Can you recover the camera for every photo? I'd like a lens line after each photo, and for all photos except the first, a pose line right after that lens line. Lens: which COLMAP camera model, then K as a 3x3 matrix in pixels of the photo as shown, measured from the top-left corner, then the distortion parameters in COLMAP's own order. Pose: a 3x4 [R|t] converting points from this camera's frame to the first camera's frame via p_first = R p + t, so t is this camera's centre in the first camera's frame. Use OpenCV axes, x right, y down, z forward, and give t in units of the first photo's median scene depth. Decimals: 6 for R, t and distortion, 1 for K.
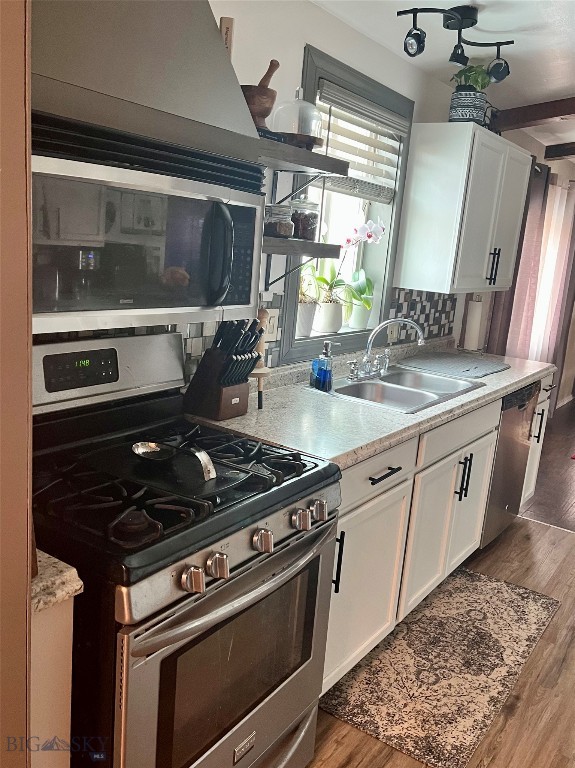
lens RADIAL K [[660.6, 0, 286.5], [0, 660.6, 381.4], [0, 0, 1]] dist [0.017927, -0.018708]
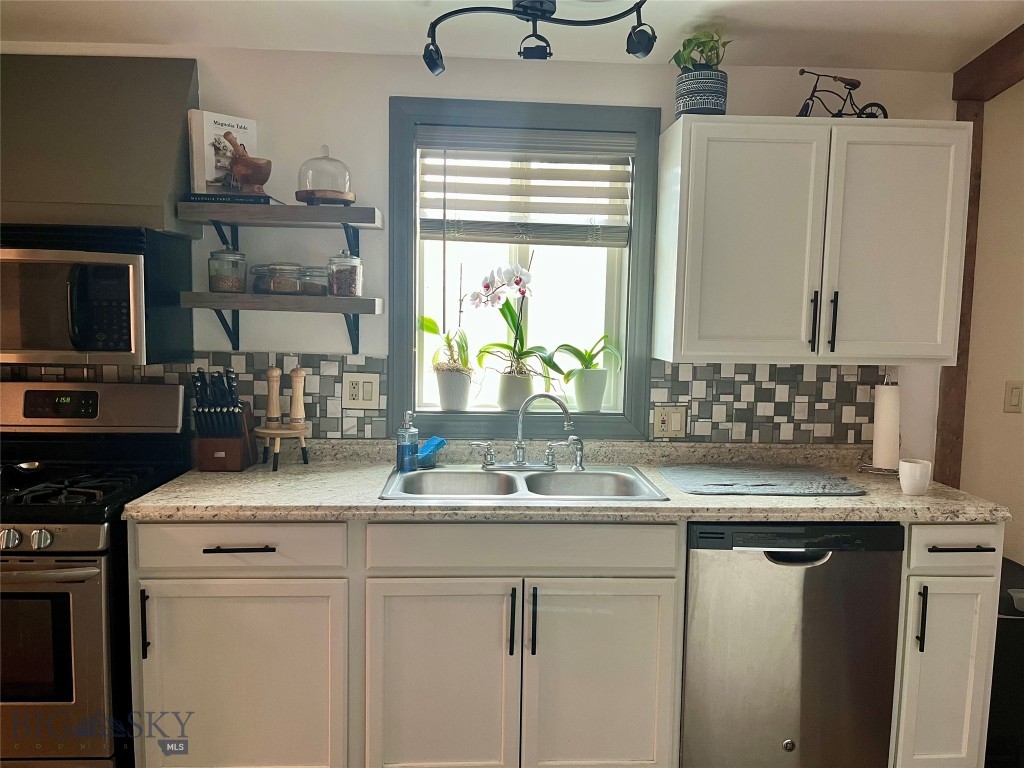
lens RADIAL K [[772.5, 0, 512.5], [0, 772.5, 387.0], [0, 0, 1]] dist [-0.000558, -0.000345]
pose [[0.621886, 0.004586, -0.783094, 0.868293], [-0.133010, 0.986072, -0.099854, -0.011139], [0.771729, 0.166257, 0.613834, 0.467573]]
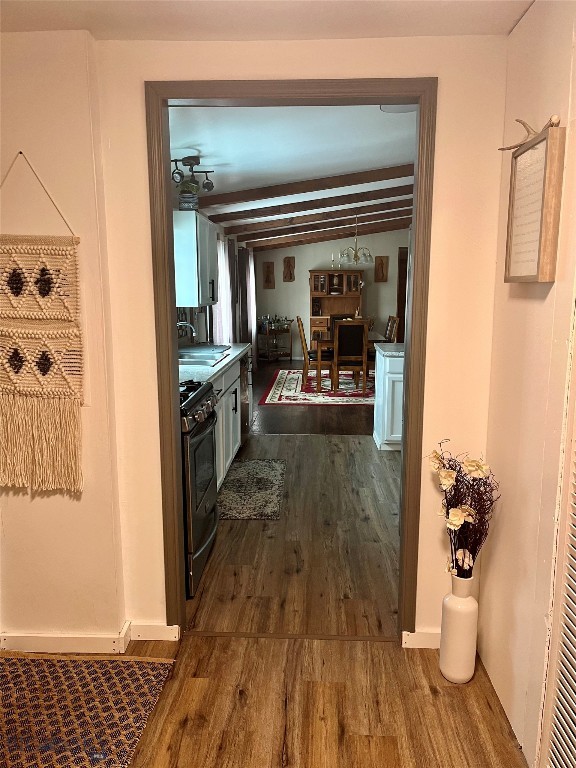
lens RADIAL K [[579.4, 0, 288.9], [0, 579.4, 385.6], [0, 0, 1]] dist [-0.000558, -0.000345]
pose [[0.836911, -0.167818, 0.520978, -0.469024], [0.182176, 0.982973, 0.023984, 0.093553], [-0.516132, 0.074837, 0.853233, -0.501275]]
